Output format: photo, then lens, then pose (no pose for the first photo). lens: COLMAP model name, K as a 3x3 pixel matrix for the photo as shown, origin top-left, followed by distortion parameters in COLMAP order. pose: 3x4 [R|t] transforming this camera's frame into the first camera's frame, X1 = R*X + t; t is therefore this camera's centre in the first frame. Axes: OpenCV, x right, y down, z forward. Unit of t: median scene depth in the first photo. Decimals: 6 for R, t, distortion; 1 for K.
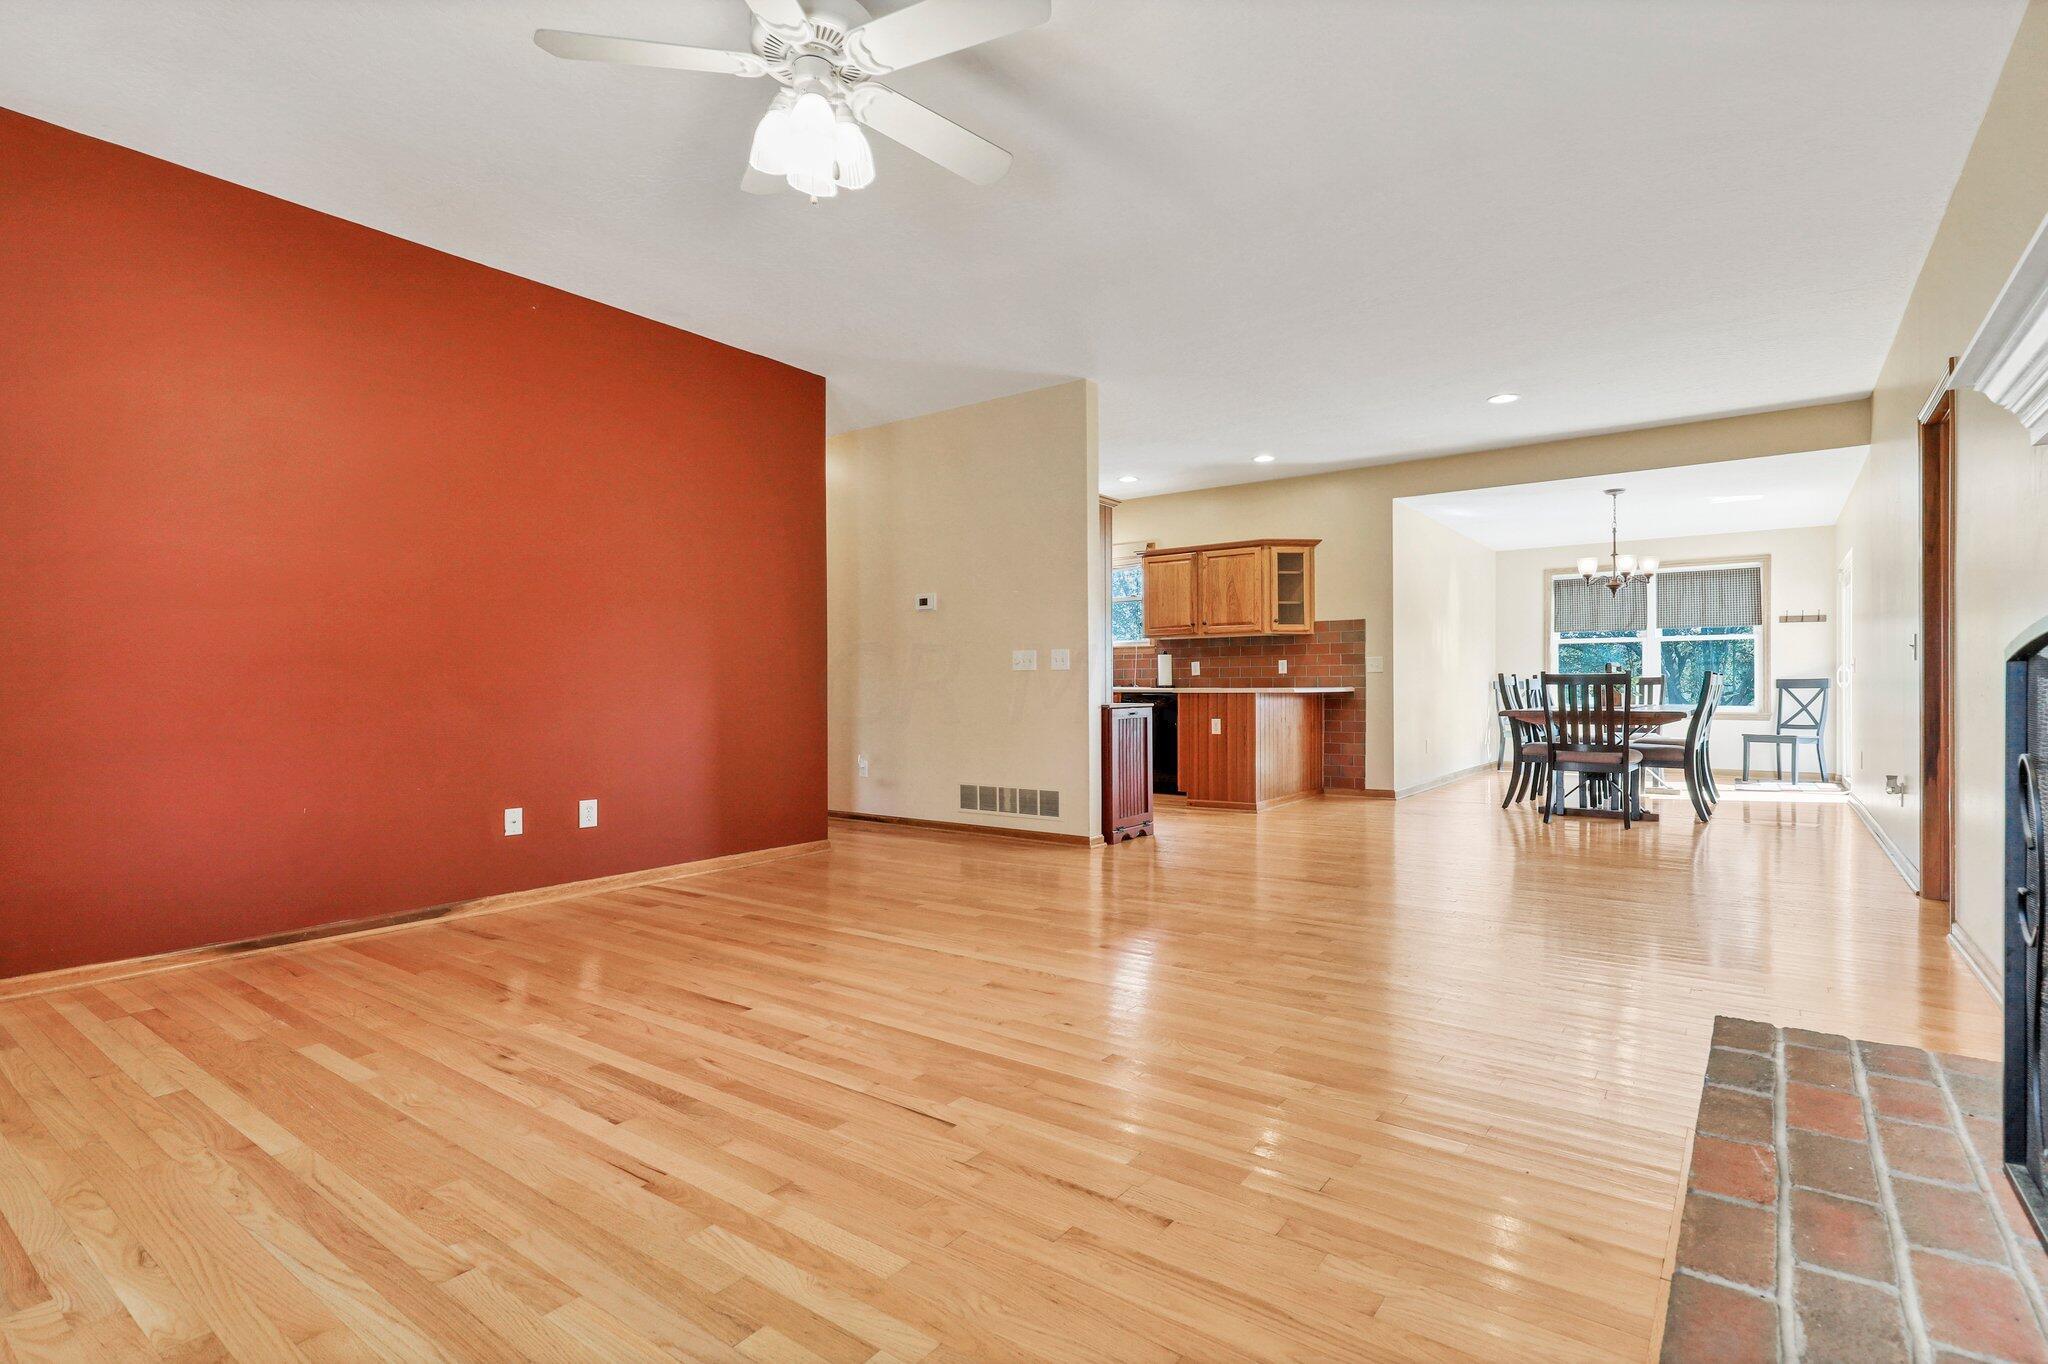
lens RADIAL K [[893.4, 0, 1015.9], [0, 893.4, 687.9], [0, 0, 1]] dist [-0.005055, -0.000723]
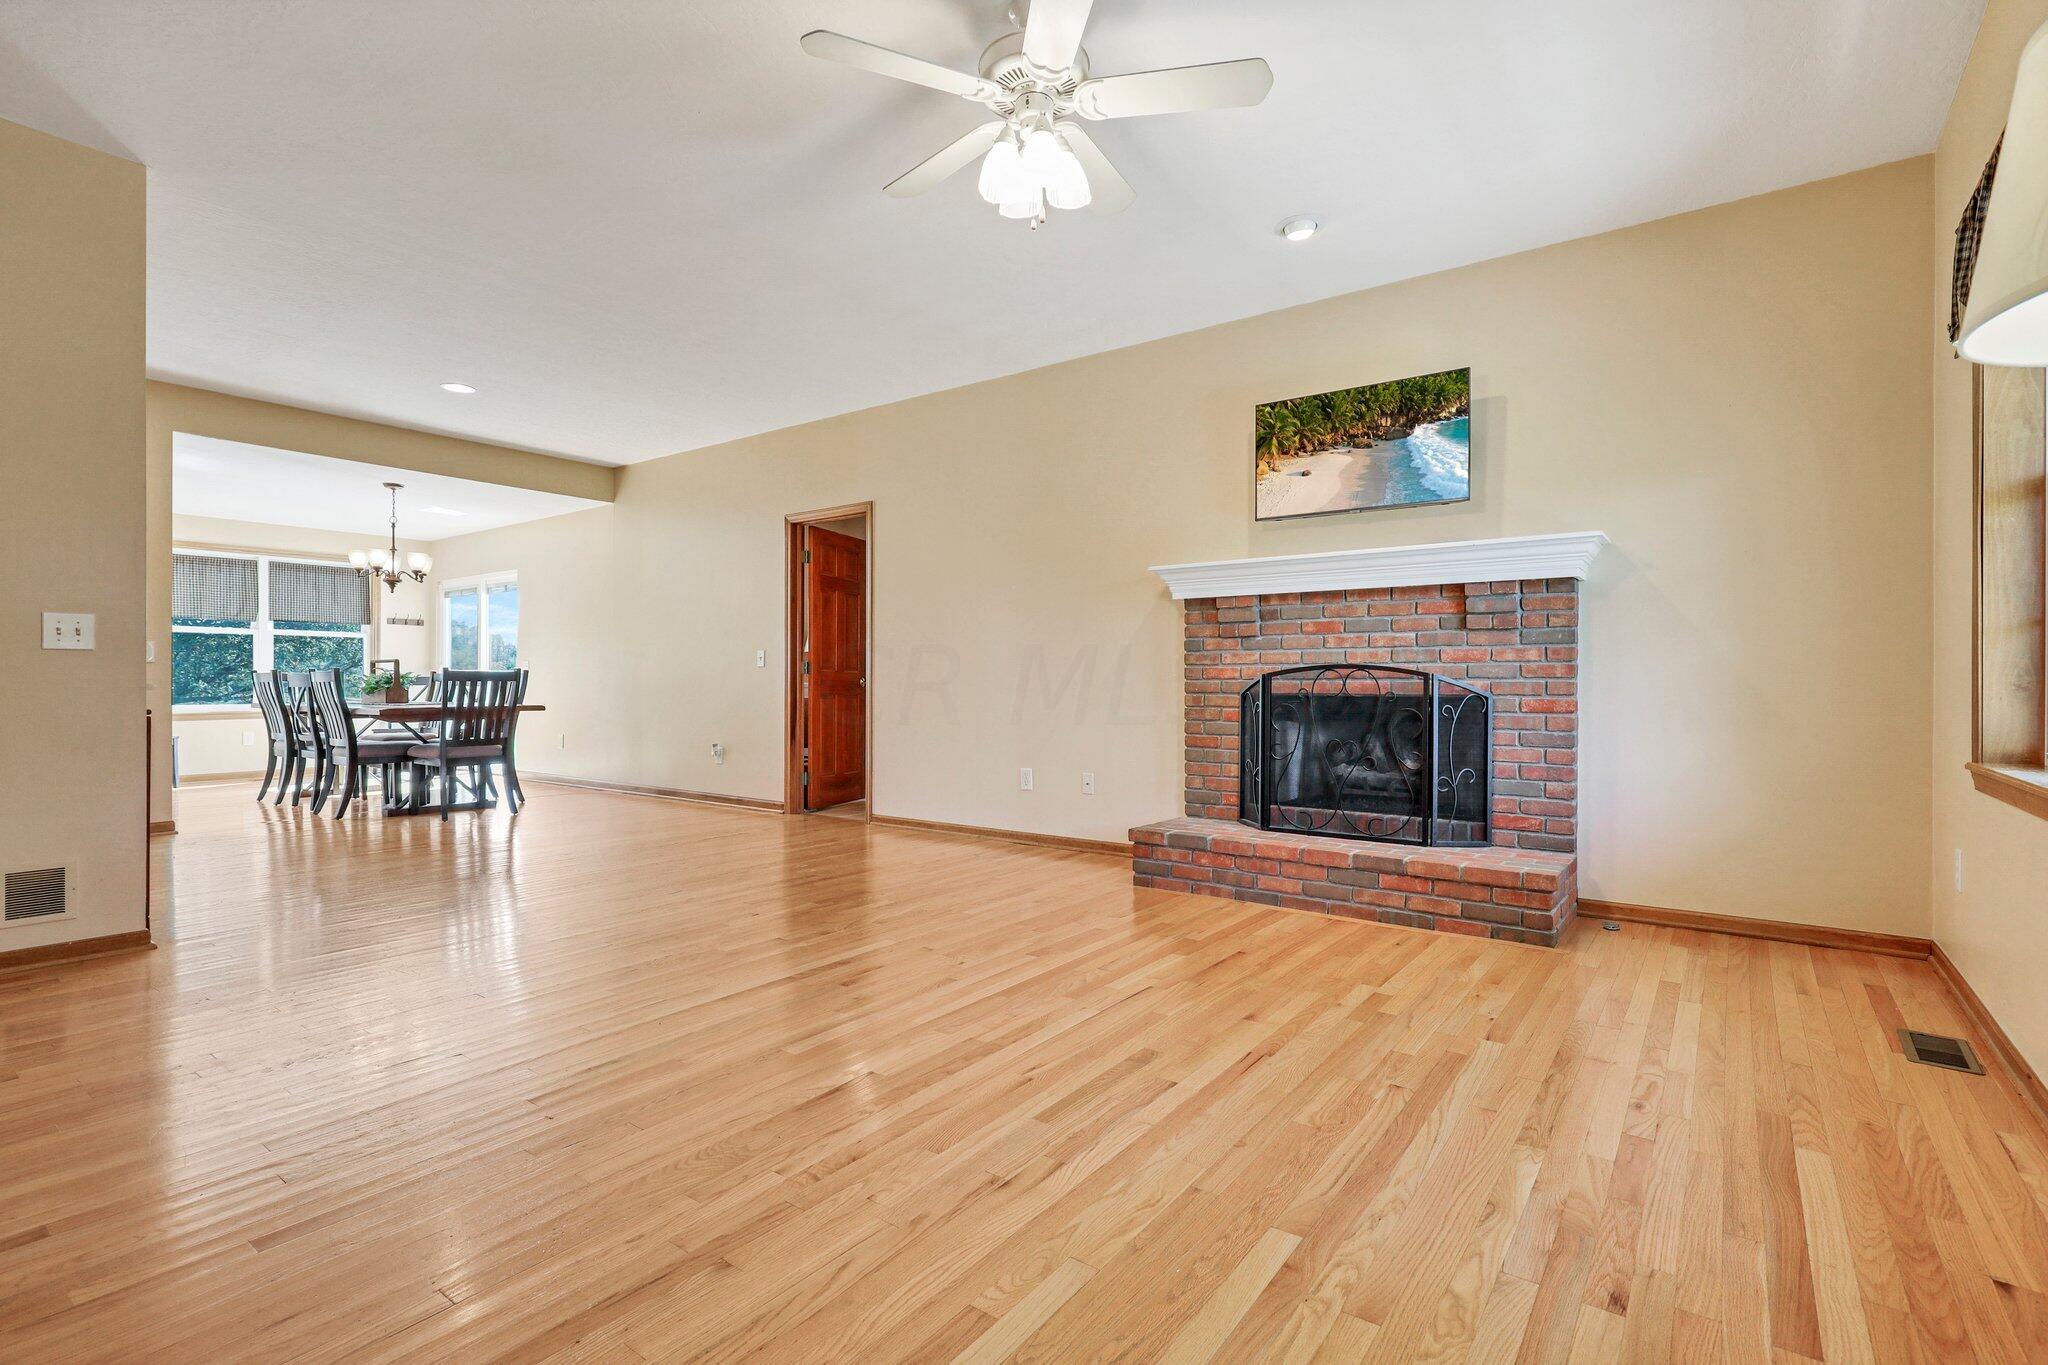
lens RADIAL K [[974.5, 0, 1023.1], [0, 974.5, 682.4], [0, 0, 1]] dist [-0.005217, -0.000163]
pose [[0.037168, 0.005031, 0.999296, -1.141695], [-0.001761, 0.999986, -0.004969, 0.005475], [-0.999307, -0.001575, 0.037177, 0.795357]]
